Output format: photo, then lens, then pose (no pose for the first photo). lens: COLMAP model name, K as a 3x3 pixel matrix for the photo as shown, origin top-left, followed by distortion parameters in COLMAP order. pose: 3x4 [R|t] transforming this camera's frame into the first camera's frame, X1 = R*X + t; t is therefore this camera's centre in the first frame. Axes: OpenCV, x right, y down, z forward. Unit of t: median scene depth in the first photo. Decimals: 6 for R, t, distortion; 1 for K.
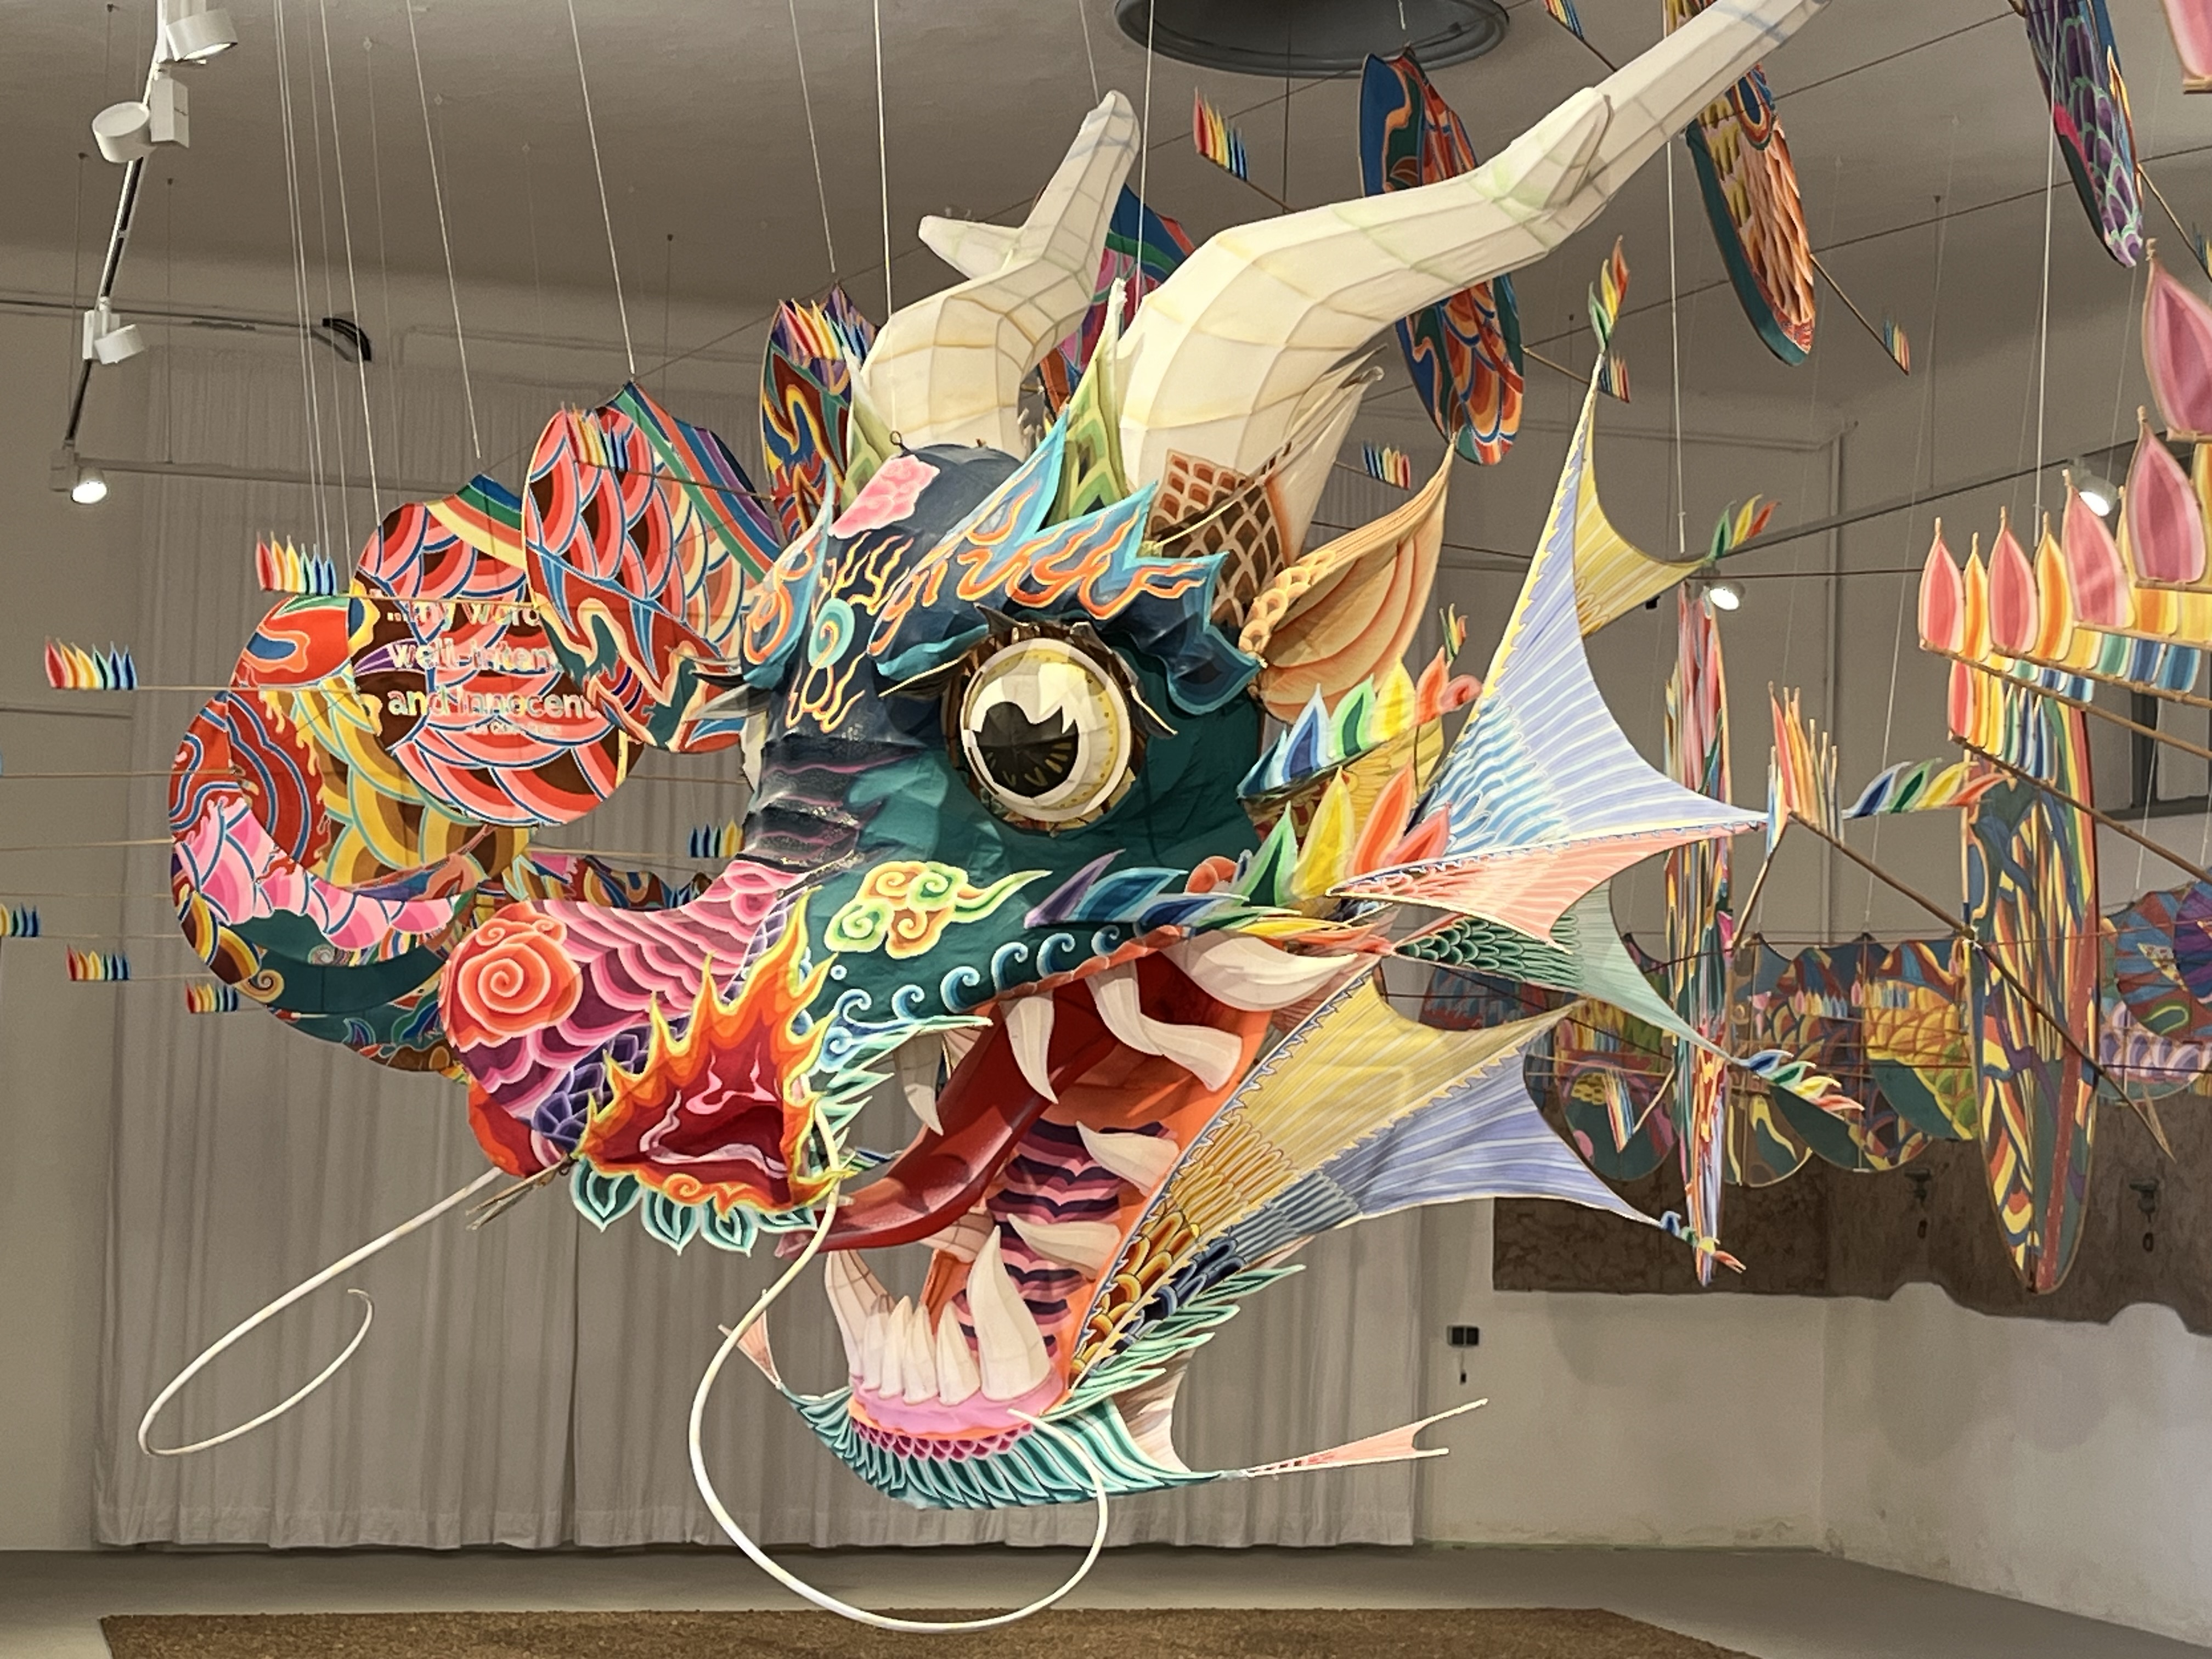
lens RADIAL K [[3919.9, 0, 1106.0], [0, 3919.9, 829.5], [0, 0, 1]] dist [0.058223, -0.050083]
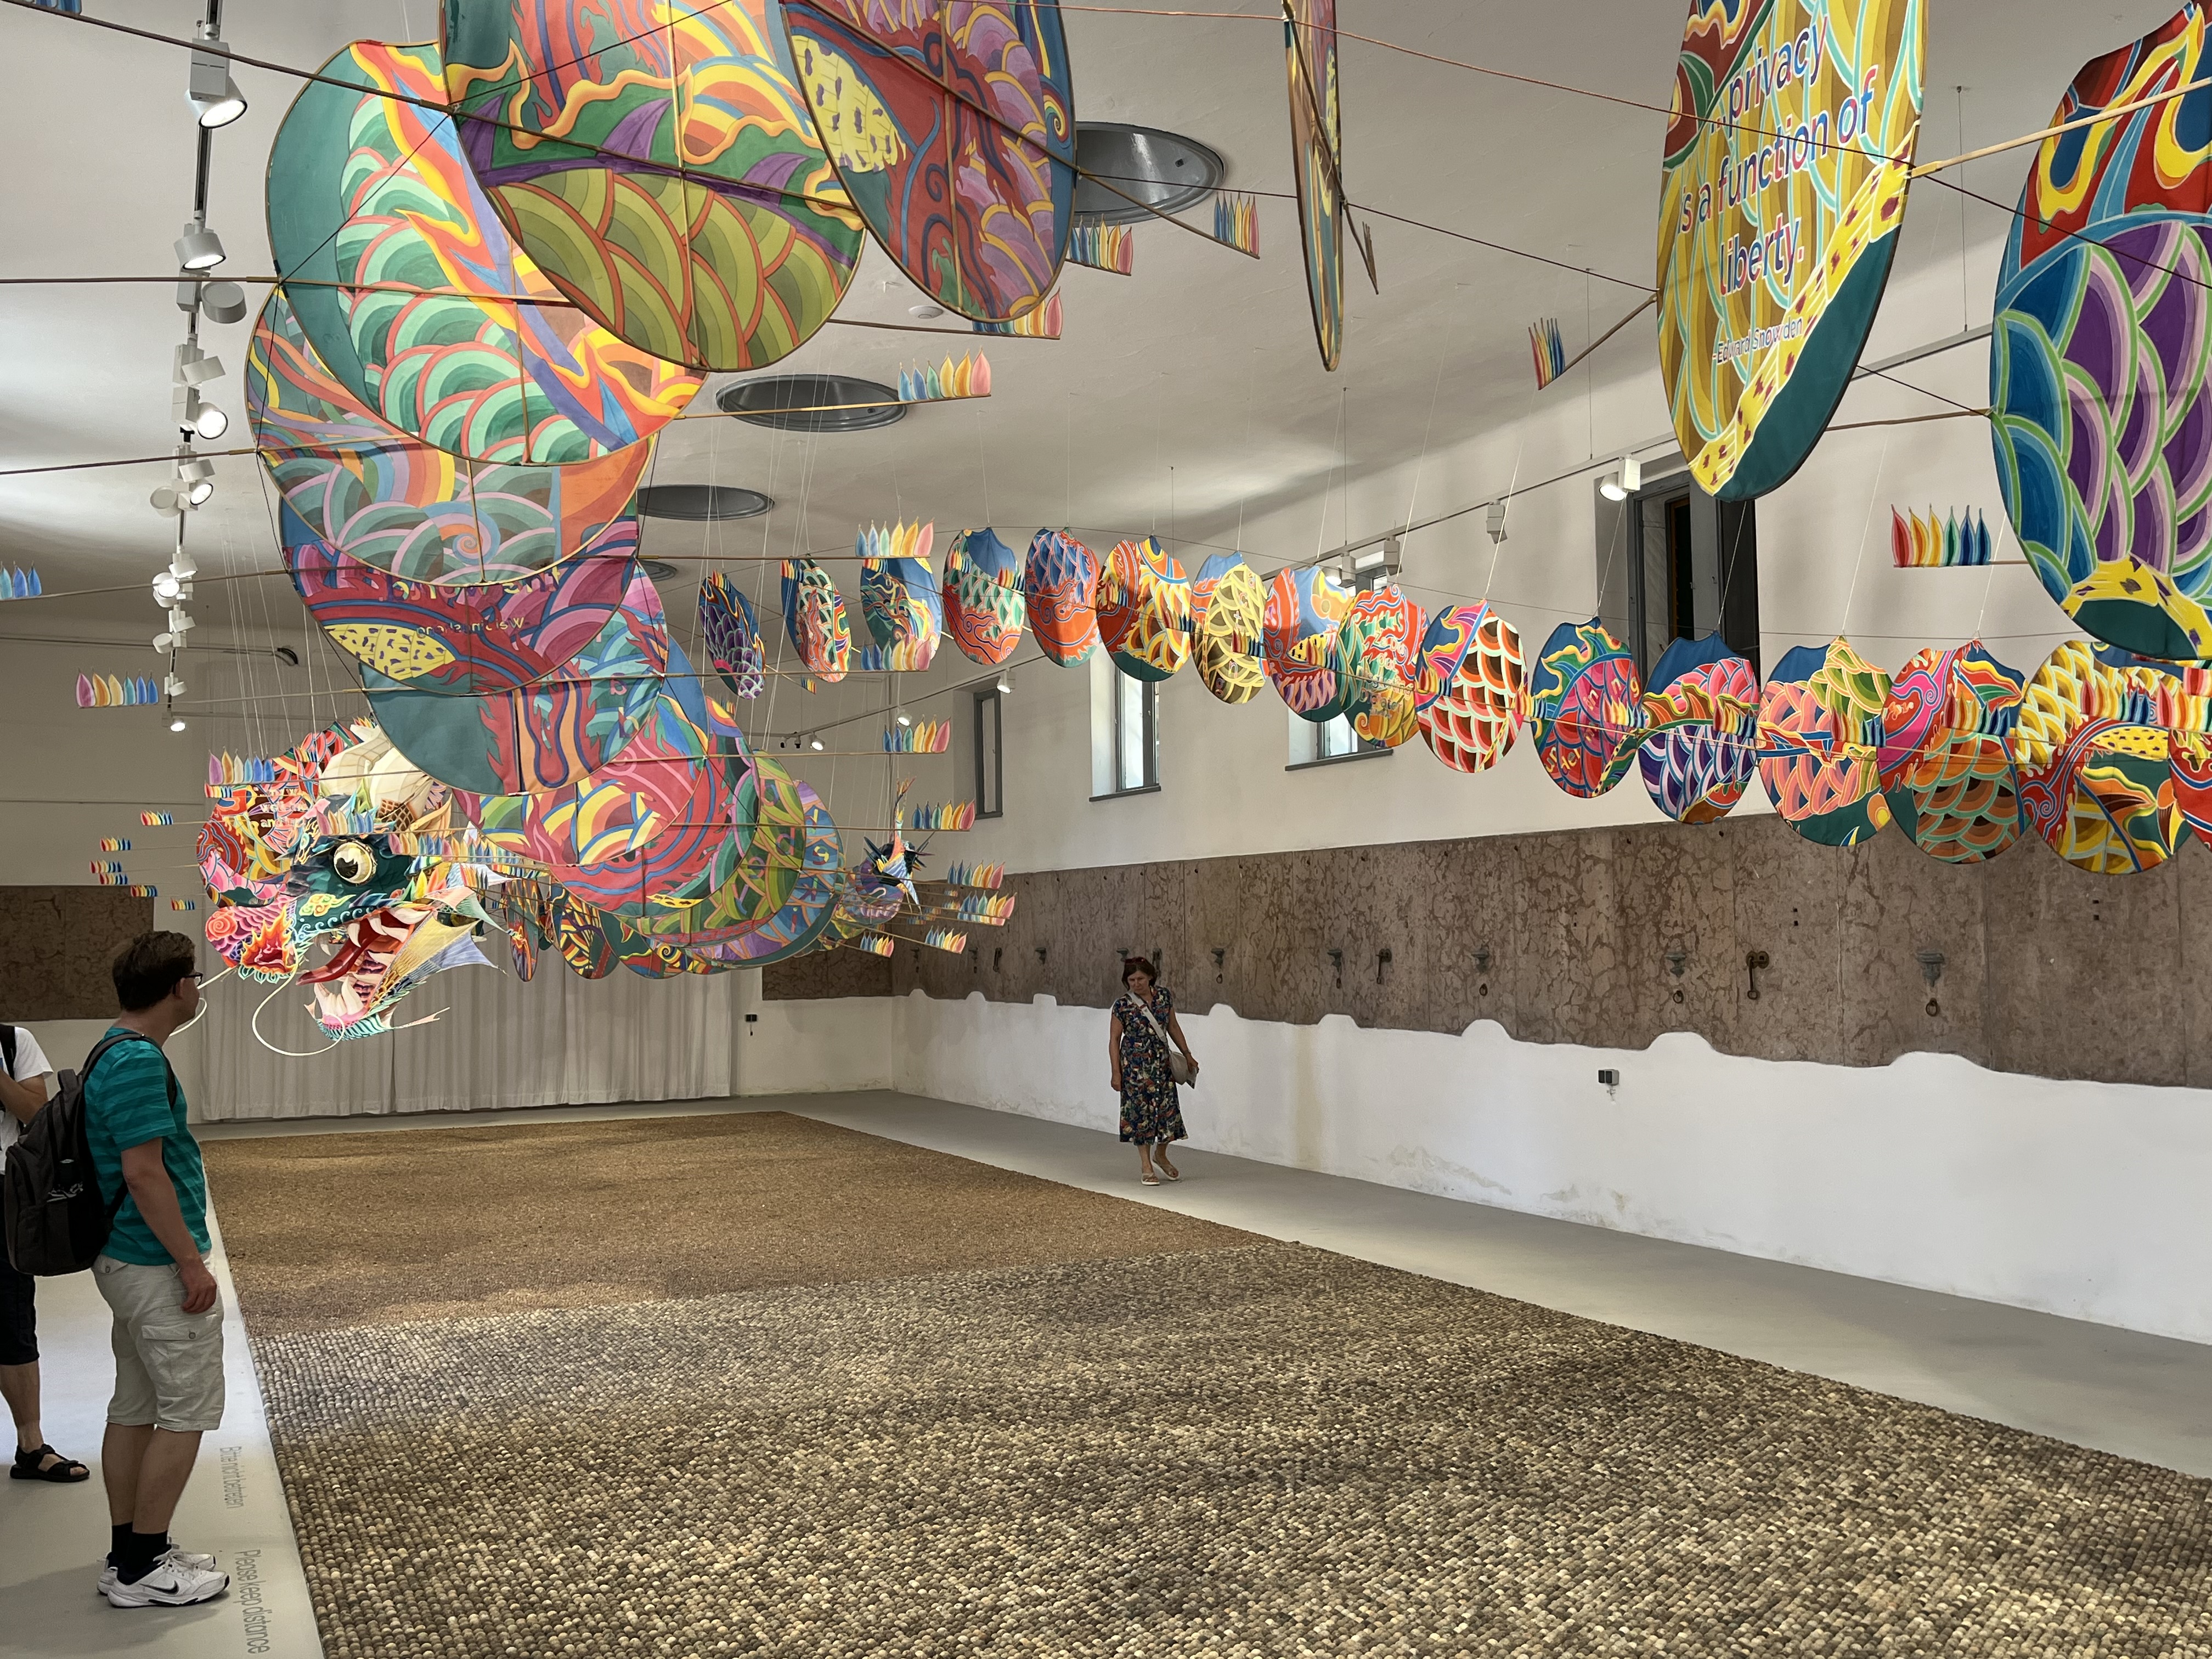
lens RADIAL K [[1910.2, 0, 1106.0], [0, 1910.2, 829.5], [0, 0, 1]] dist [0.012238, 0.007805]
pose [[0.985472, -0.032377, 0.166723, 0.451734], [0.028873, 0.999309, 0.023402, -0.086870], [-0.167365, -0.018248, 0.985726, -1.236442]]
